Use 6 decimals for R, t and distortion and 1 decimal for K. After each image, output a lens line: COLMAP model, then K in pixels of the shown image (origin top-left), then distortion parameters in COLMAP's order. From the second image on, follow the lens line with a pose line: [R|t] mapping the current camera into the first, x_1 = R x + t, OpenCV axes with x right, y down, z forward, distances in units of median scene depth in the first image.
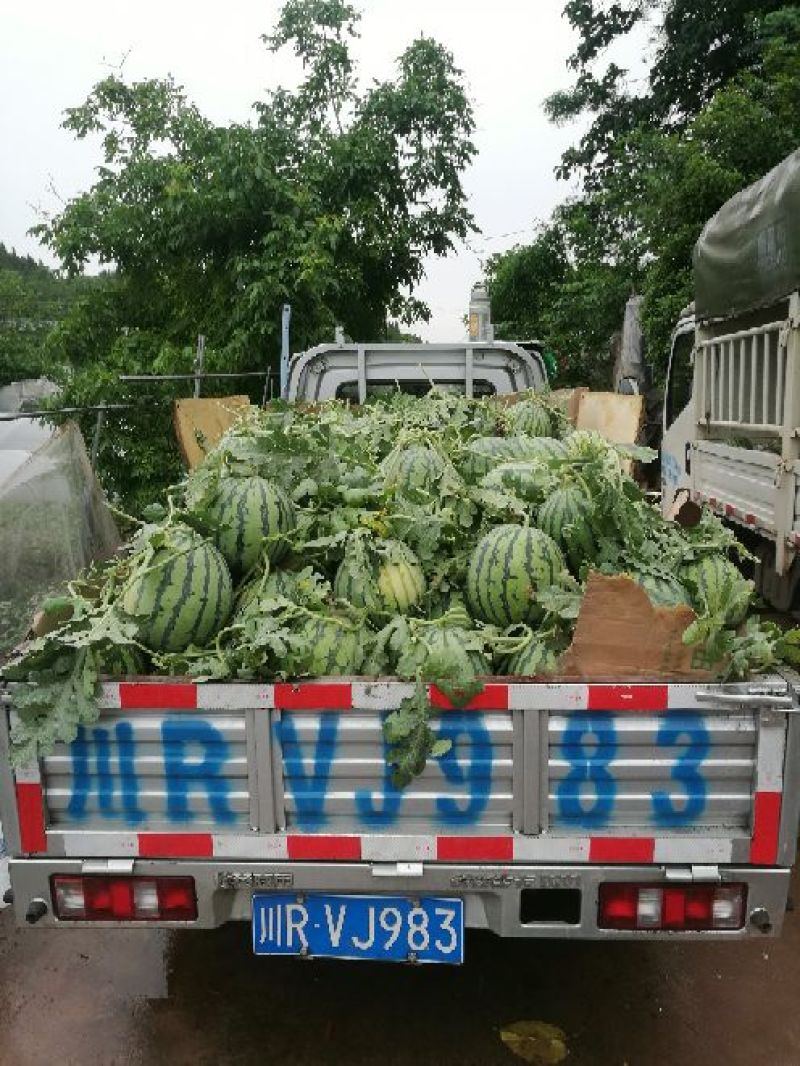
lens RADIAL K [[866.8, 0, 400.0], [0, 866.8, 533.0], [0, 0, 1]] dist [-0.032589, 0.004261]
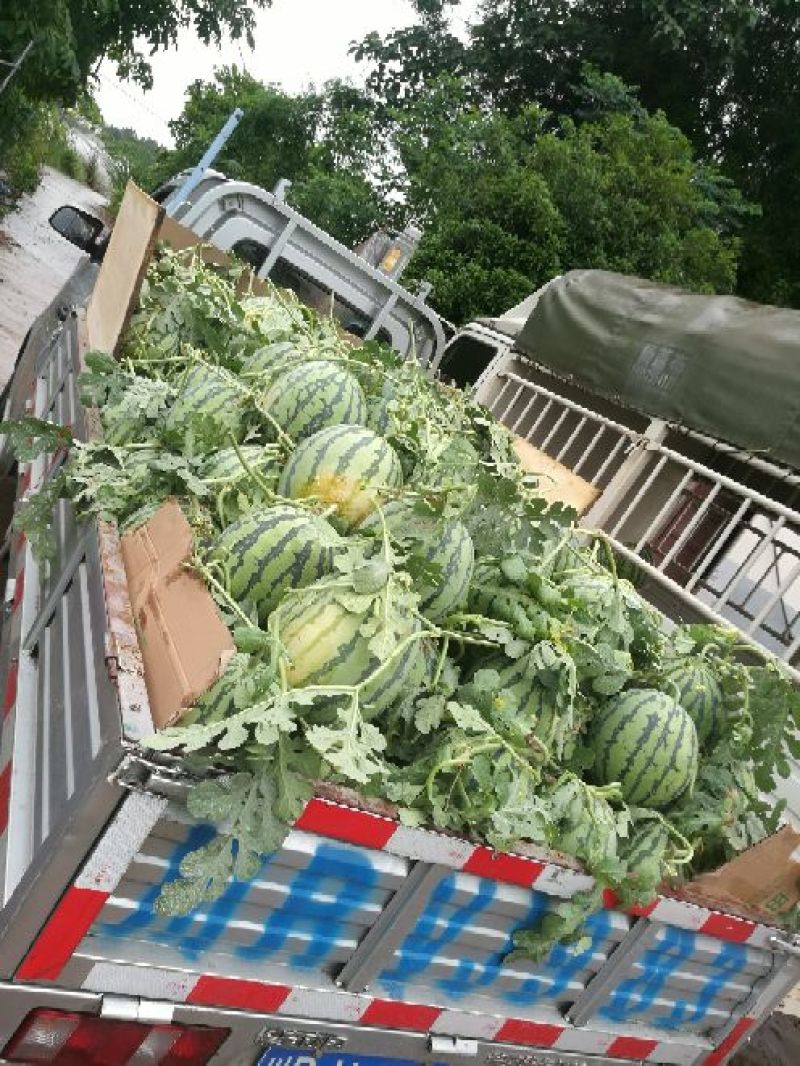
lens RADIAL K [[866.8, 0, 400.0], [0, 866.8, 533.0], [0, 0, 1]] dist [-0.032589, 0.004261]
pose [[0.729837, 0.384196, 0.565448, -0.102146], [-0.480433, 0.876691, 0.024436, -0.007585], [-0.486335, -0.289494, 0.824422, 0.065767]]
